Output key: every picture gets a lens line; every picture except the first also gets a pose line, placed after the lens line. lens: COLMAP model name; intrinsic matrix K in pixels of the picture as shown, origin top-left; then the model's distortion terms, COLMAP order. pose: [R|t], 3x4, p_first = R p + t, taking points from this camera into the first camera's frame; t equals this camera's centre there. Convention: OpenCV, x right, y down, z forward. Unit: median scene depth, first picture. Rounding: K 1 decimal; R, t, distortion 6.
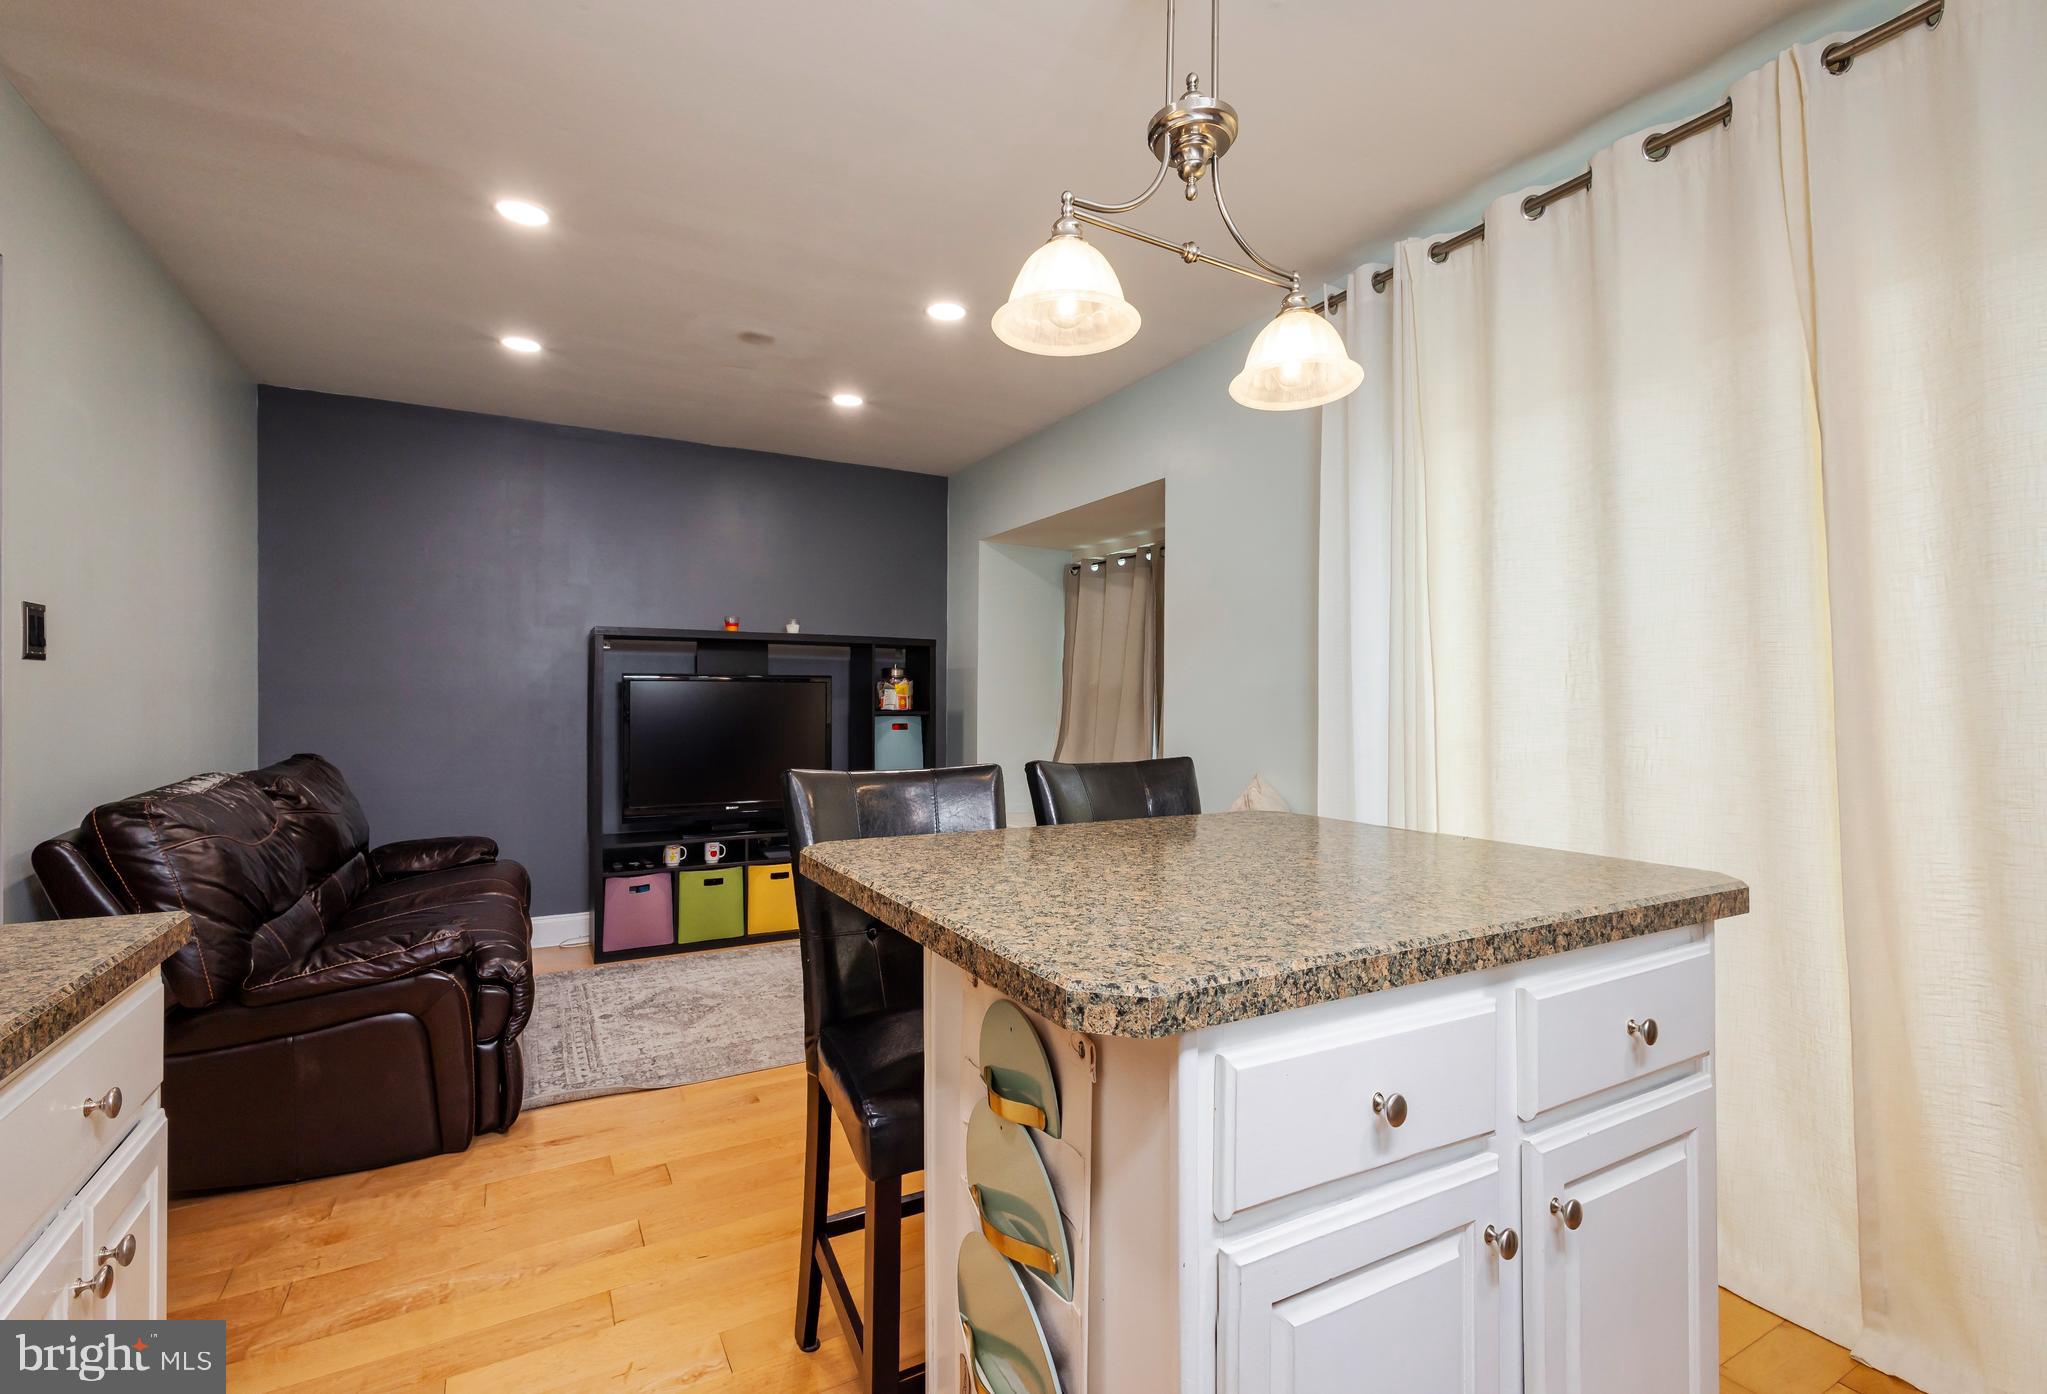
lens RADIAL K [[887.7, 0, 985.0], [0, 887.7, 678.2], [0, 0, 1]] dist [-0.017210, -0.000103]
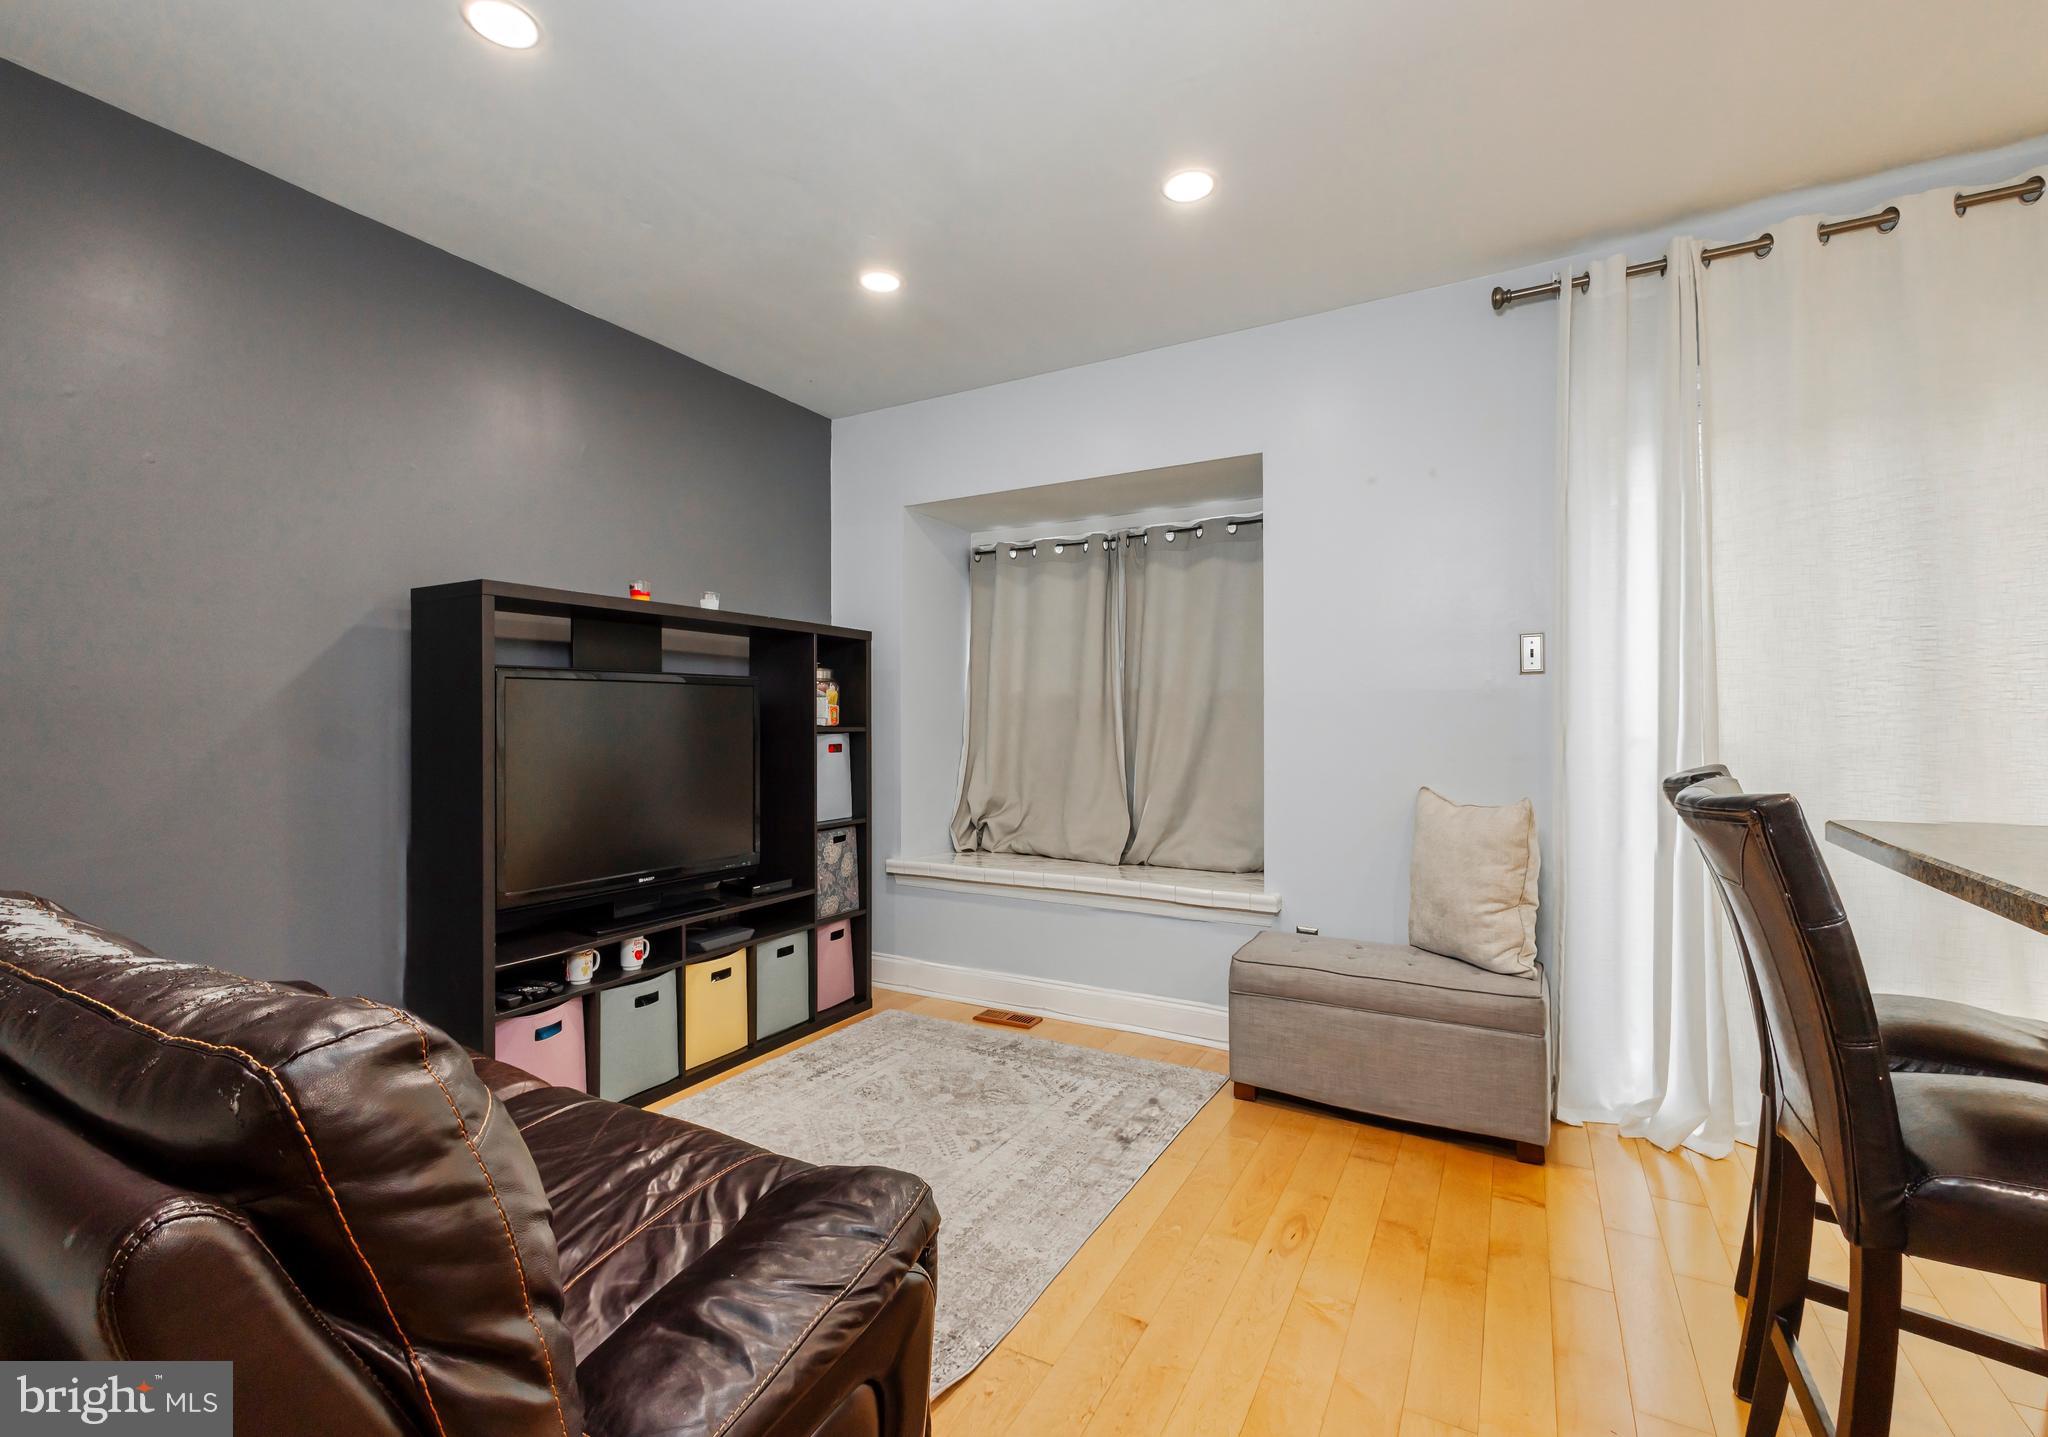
lens RADIAL K [[944.6, 0, 1025.4], [0, 944.6, 720.1], [0, 0, 1]] dist [-0.010348, -0.000442]
pose [[0.849635, -0.009661, 0.527282, -0.419827], [-0.002217, 0.999758, 0.021890, 0.015531], [-0.527366, -0.019767, 0.849408, 0.286725]]
